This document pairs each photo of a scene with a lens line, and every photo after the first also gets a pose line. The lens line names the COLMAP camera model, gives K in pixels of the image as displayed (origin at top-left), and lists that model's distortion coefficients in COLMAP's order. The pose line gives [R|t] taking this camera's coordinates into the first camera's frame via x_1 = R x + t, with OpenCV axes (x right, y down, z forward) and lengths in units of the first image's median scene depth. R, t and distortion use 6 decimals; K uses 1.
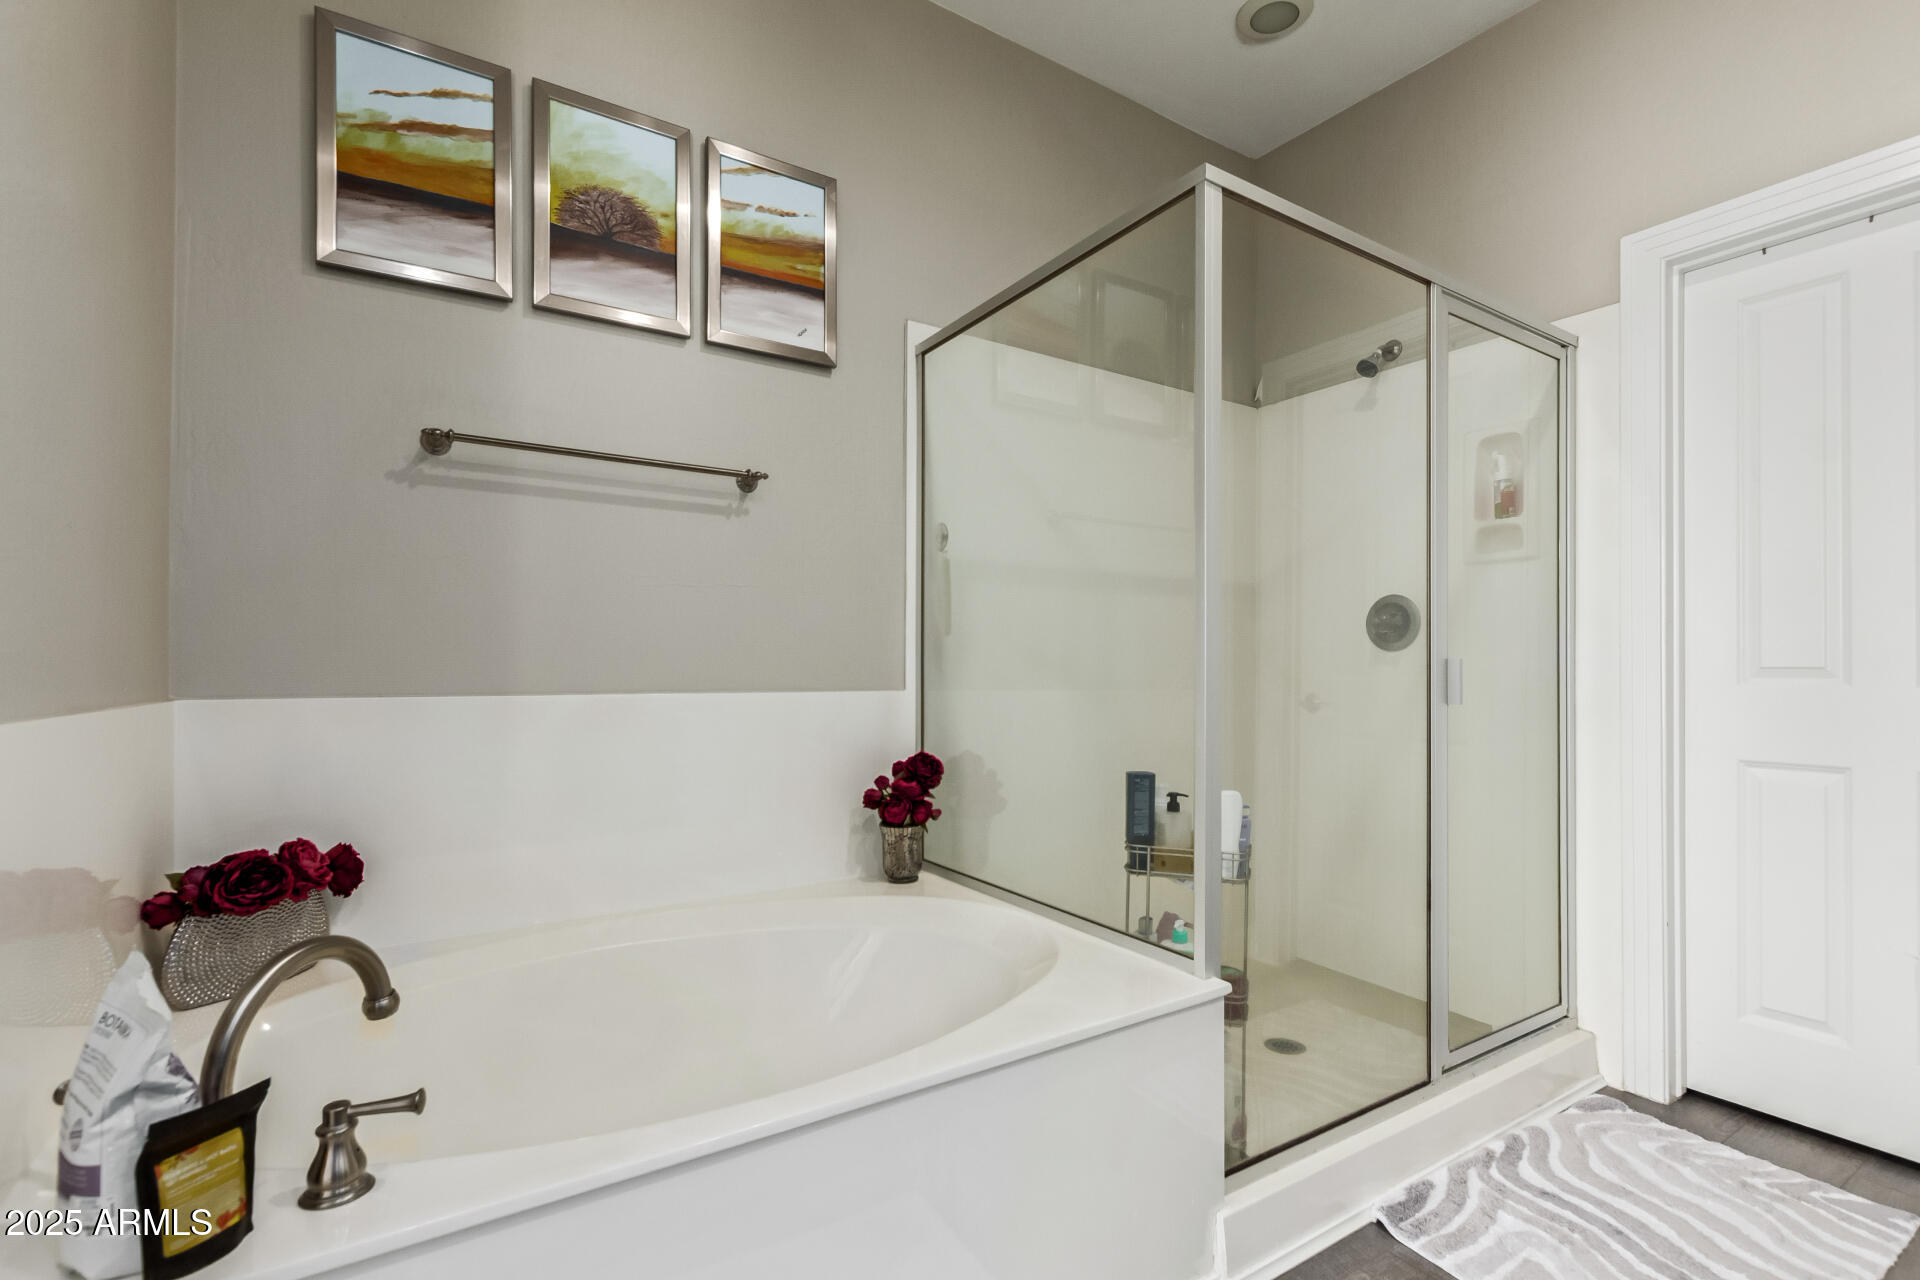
lens RADIAL K [[875.8, 0, 961.1], [0, 875.8, 654.8], [0, 0, 1]] dist [0.002555, -0.003667]
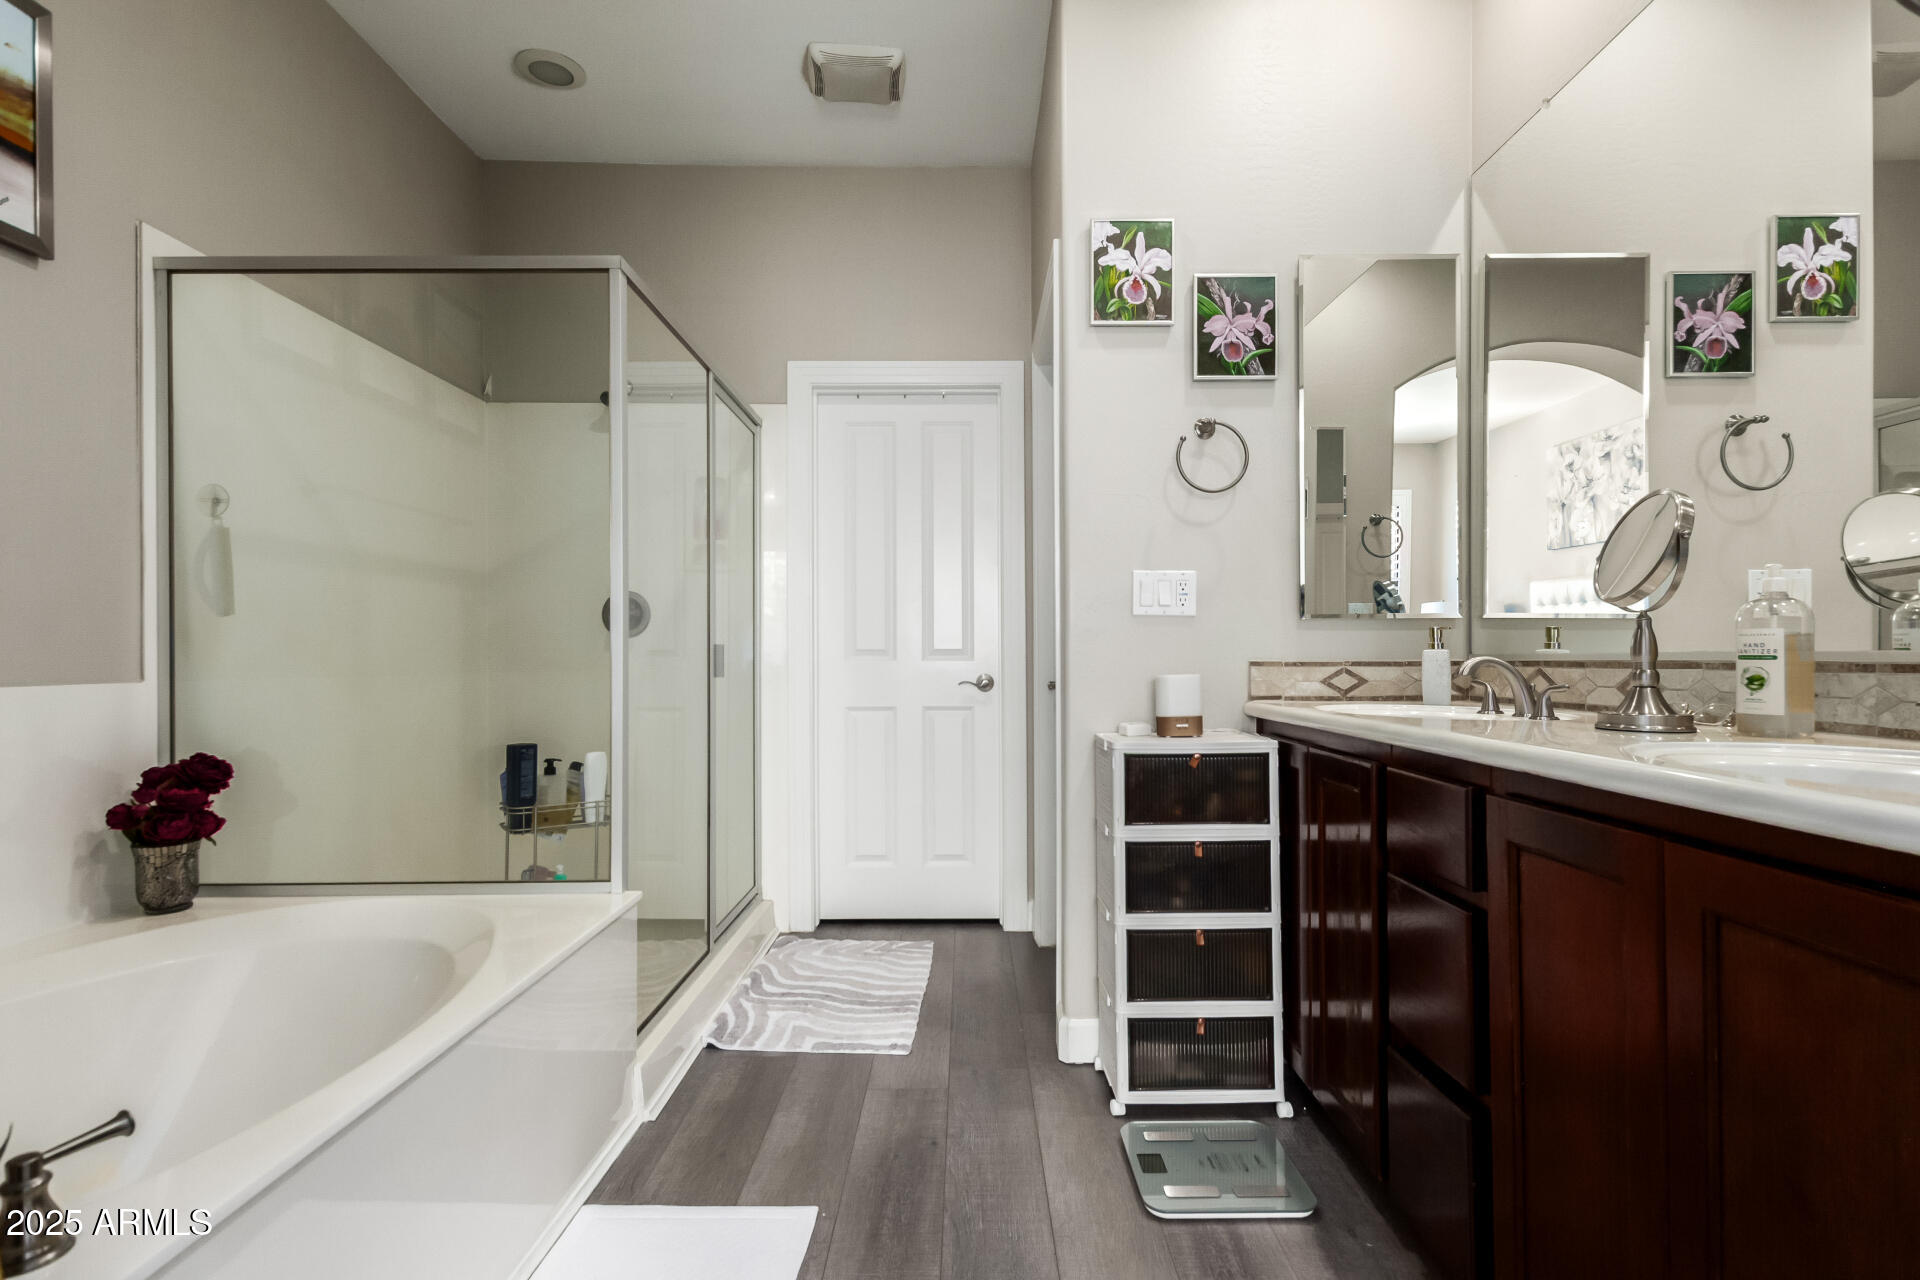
lens RADIAL K [[875.8, 0, 972.2], [0, 875.8, 650.7], [0, 0, 1]] dist [0.002555, -0.003667]
pose [[0.553123, -0.003980, 0.833090, -0.386995], [-0.005215, 0.999952, 0.008240, 0.001307], [-0.833084, -0.008902, 0.553076, -0.104705]]
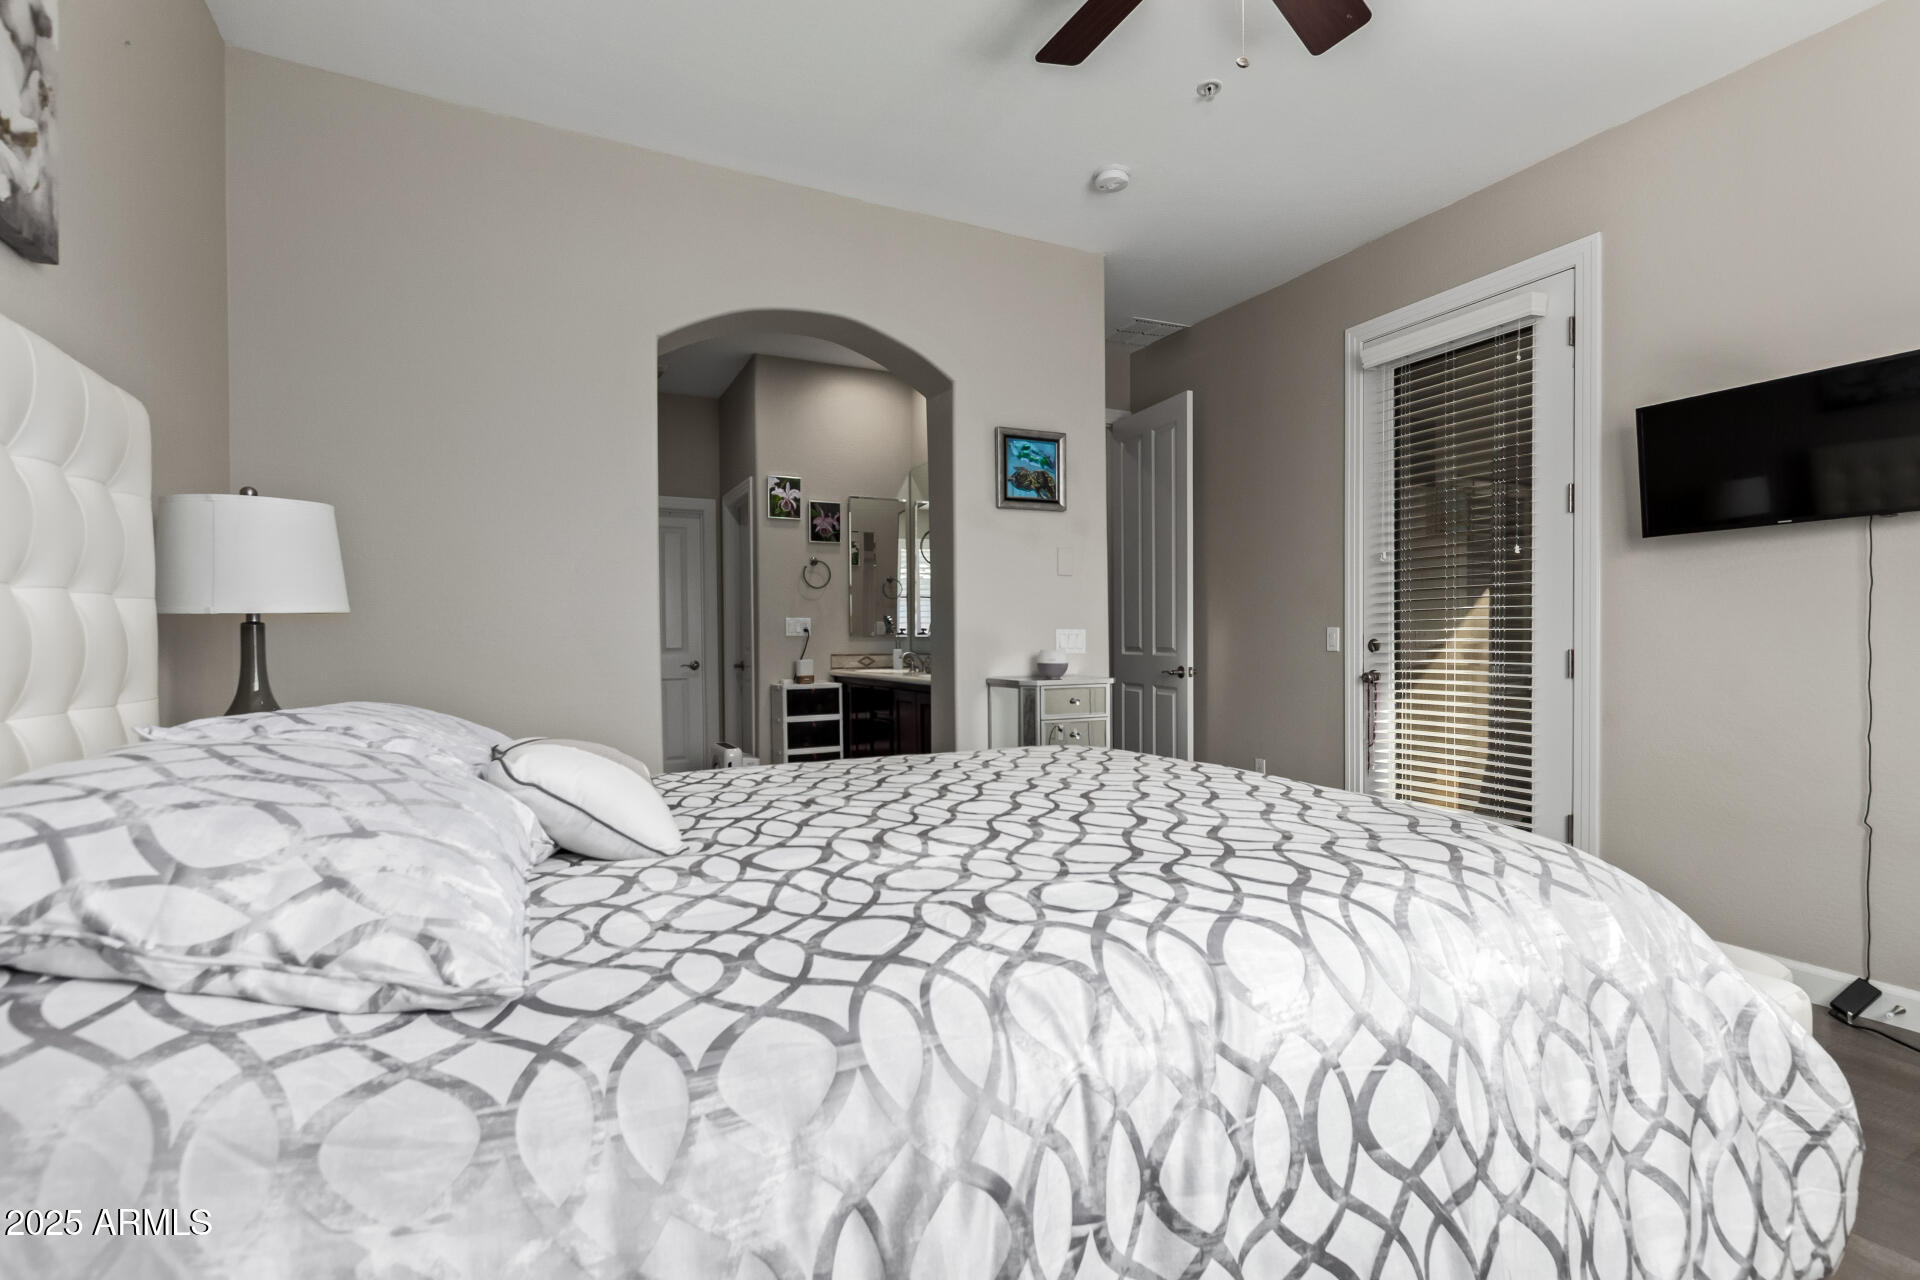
lens RADIAL K [[875.8, 0, 963.0], [0, 875.8, 644.0], [0, 0, 1]] dist [0.002555, -0.003667]
pose [[0.106816, -0.015748, 0.994154, -2.448398], [-0.005852, 0.999847, 0.016467, -0.073804], [-0.994262, -0.007576, 0.106708, -0.611628]]
